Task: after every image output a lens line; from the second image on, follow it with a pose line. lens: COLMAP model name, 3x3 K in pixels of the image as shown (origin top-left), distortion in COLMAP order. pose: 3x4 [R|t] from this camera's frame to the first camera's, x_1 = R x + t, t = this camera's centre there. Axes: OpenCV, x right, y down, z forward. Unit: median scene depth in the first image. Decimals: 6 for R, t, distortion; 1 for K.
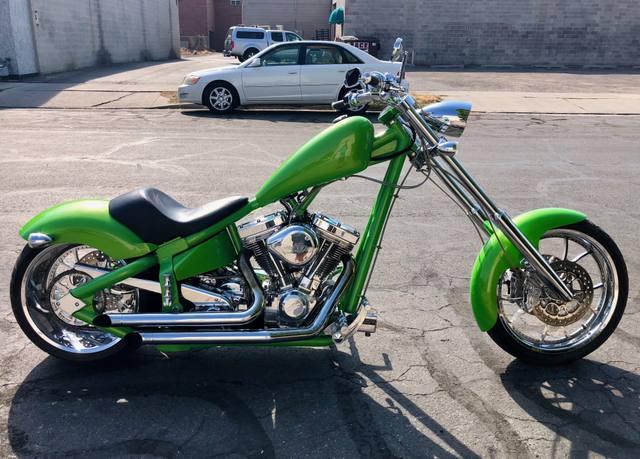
lens RADIAL K [[540.7, 0, 314.6], [0, 540.7, 219.8], [0, 0, 1]] dist [-0.002302, 0.014441]
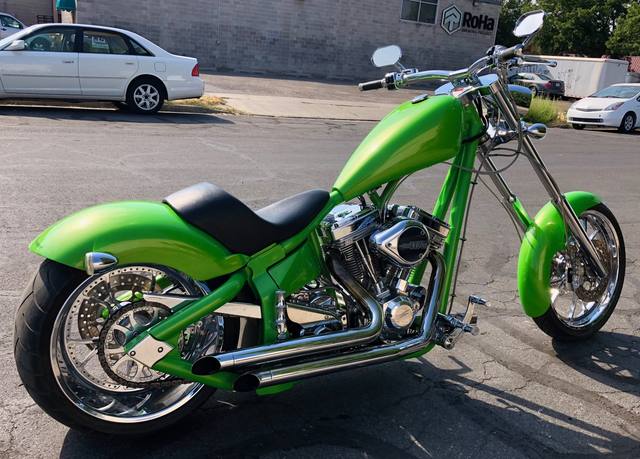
lens RADIAL K [[578.8, 0, 320.0], [0, 578.8, 229.5], [0, 0, 1]] dist [-0.000815, 0.012161]
pose [[0.892407, -0.063559, 0.446733, -0.495455], [0.066971, 0.997722, 0.008167, 0.008995], [-0.446235, 0.022629, 0.894630, 0.207652]]
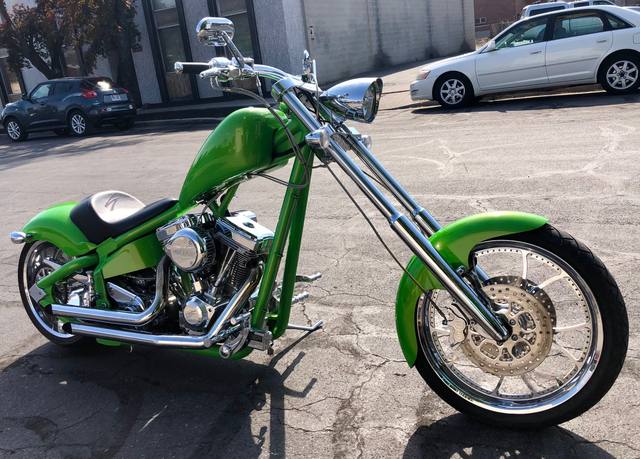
lens RADIAL K [[578.8, 0, 320.0], [0, 578.8, 229.5], [0, 0, 1]] dist [-0.000815, 0.012161]
pose [[0.861287, 0.016703, -0.507844, 0.601326], [-0.012301, 0.999852, 0.012023, -0.002824], [0.507970, -0.004108, 0.861365, 0.204721]]
